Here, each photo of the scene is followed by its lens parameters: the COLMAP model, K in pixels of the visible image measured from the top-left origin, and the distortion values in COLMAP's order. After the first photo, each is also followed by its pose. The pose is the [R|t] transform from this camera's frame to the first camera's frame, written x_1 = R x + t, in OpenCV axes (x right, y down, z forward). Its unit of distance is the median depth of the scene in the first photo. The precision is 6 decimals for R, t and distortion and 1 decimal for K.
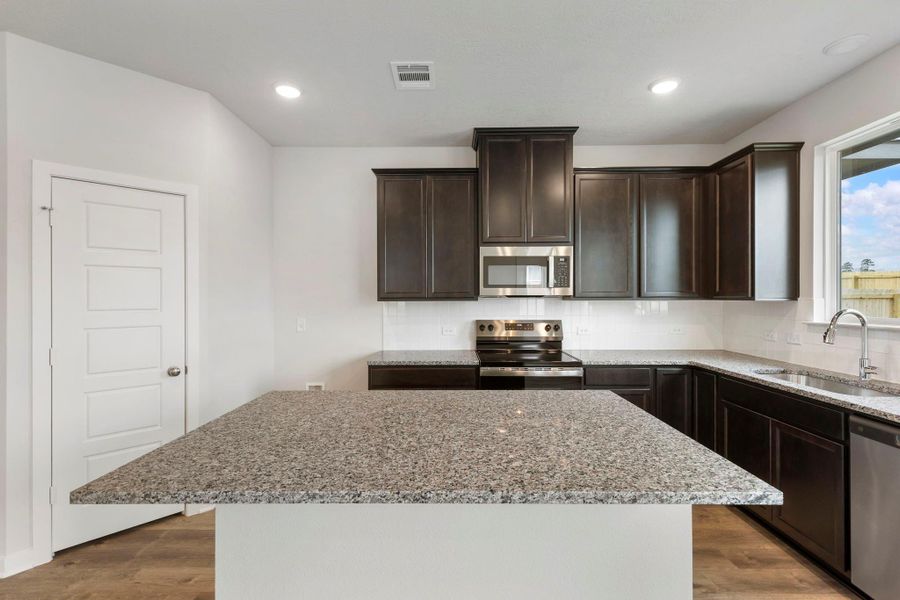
lens RADIAL K [[413.7, 0, 449.6], [0, 413.7, 297.1], [0, 0, 1]] dist [0.003946, 0.000443]
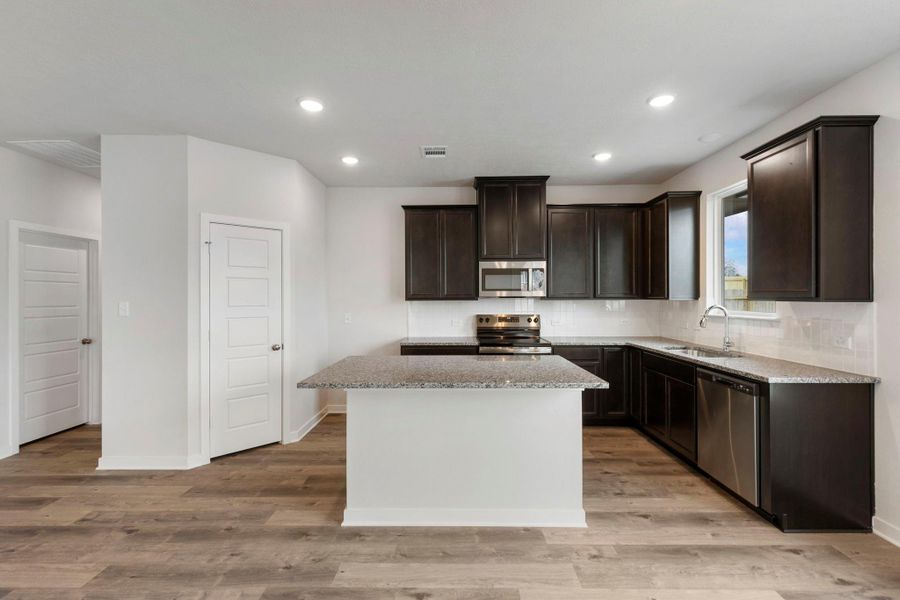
lens RADIAL K [[409.5, 0, 449.7], [0, 409.5, 296.4], [0, 0, 1]] dist [0.003765, -0.000226]
pose [[0.999975, -0.001227, -0.006943, -0.018252], [0.001202, 0.999993, -0.003589, 0.000357], [0.006947, 0.003580, 0.999969, -0.407602]]
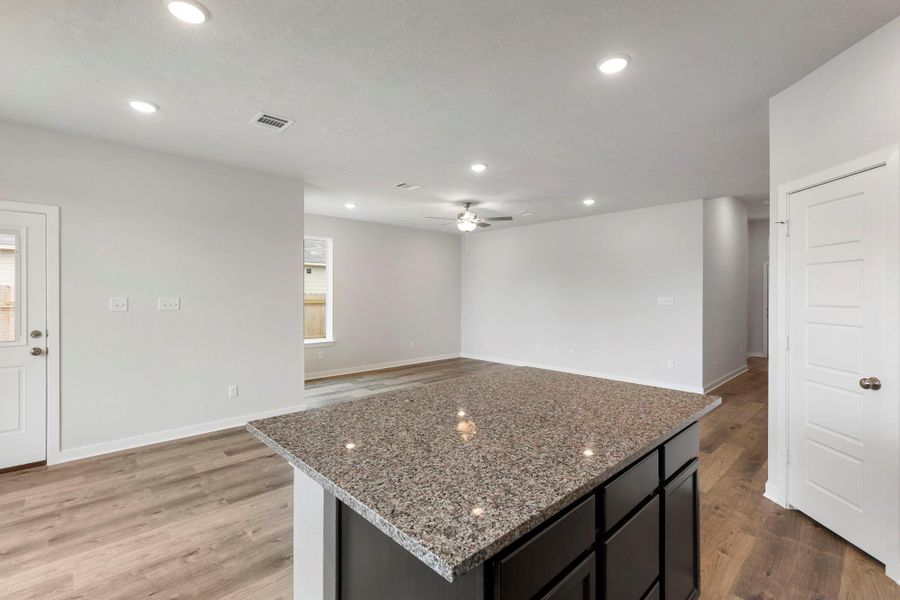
lens RADIAL K [[409.5, 0, 449.7], [0, 409.5, 296.4], [0, 0, 1]] dist [0.003765, -0.000226]
pose [[-0.721839, 0.005882, -0.692036, 0.423515], [0.004305, 0.999983, 0.004010, 0.000211], [0.692048, -0.000084, -0.721852, 0.847638]]
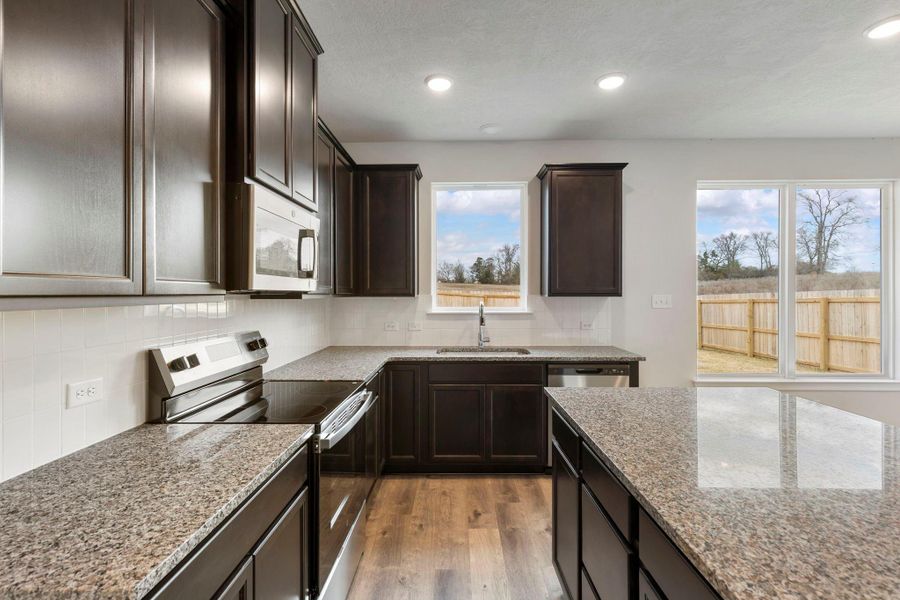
lens RADIAL K [[413.7, 0, 449.6], [0, 413.7, 297.1], [0, 0, 1]] dist [0.003946, 0.000443]
pose [[0.011933, -0.007124, 0.999903, -0.414256], [0.003834, 0.999968, 0.007079, -0.000150], [-0.999921, 0.003749, 0.011960, 0.828519]]
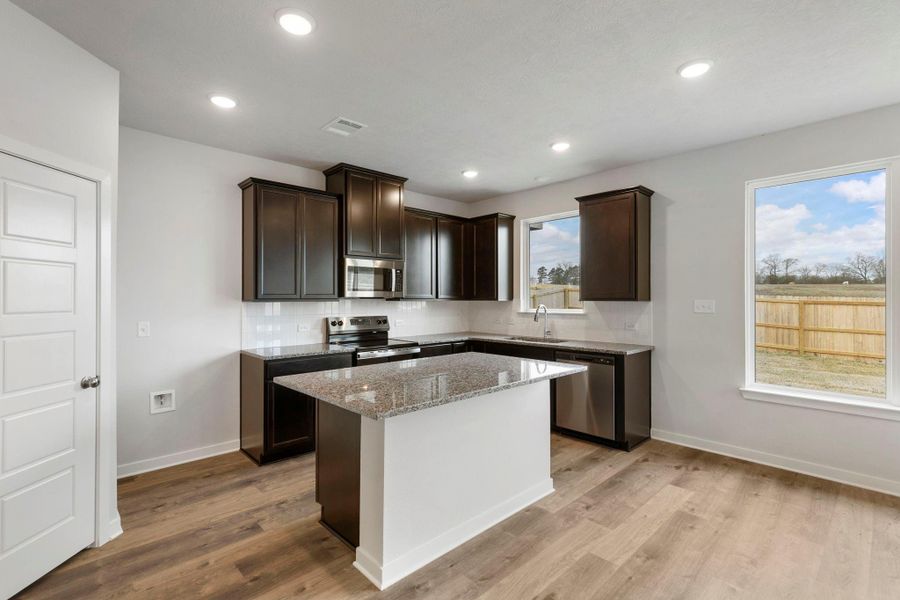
lens RADIAL K [[413.7, 0, 449.6], [0, 413.7, 297.1], [0, 0, 1]] dist [0.003946, 0.000443]
pose [[0.721897, 0.004869, 0.691983, -0.603383], [-0.000292, 0.999977, -0.006732, 0.004579], [-0.692000, 0.004658, 0.721882, -0.131201]]
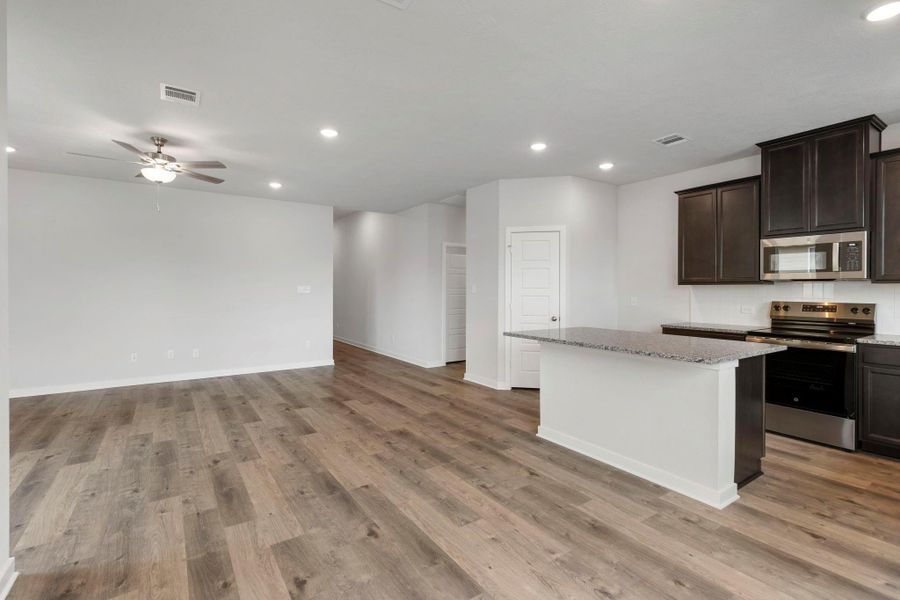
lens RADIAL K [[414.8, 0, 449.4], [0, 414.8, 291.2], [0, 0, 1]] dist [0.000680, -0.000249]
pose [[0.564316, 0.007481, -0.825525, 0.605979], [-0.003776, 0.999972, 0.006481, 0.027067], [0.825550, -0.000540, 0.564329, -0.480570]]
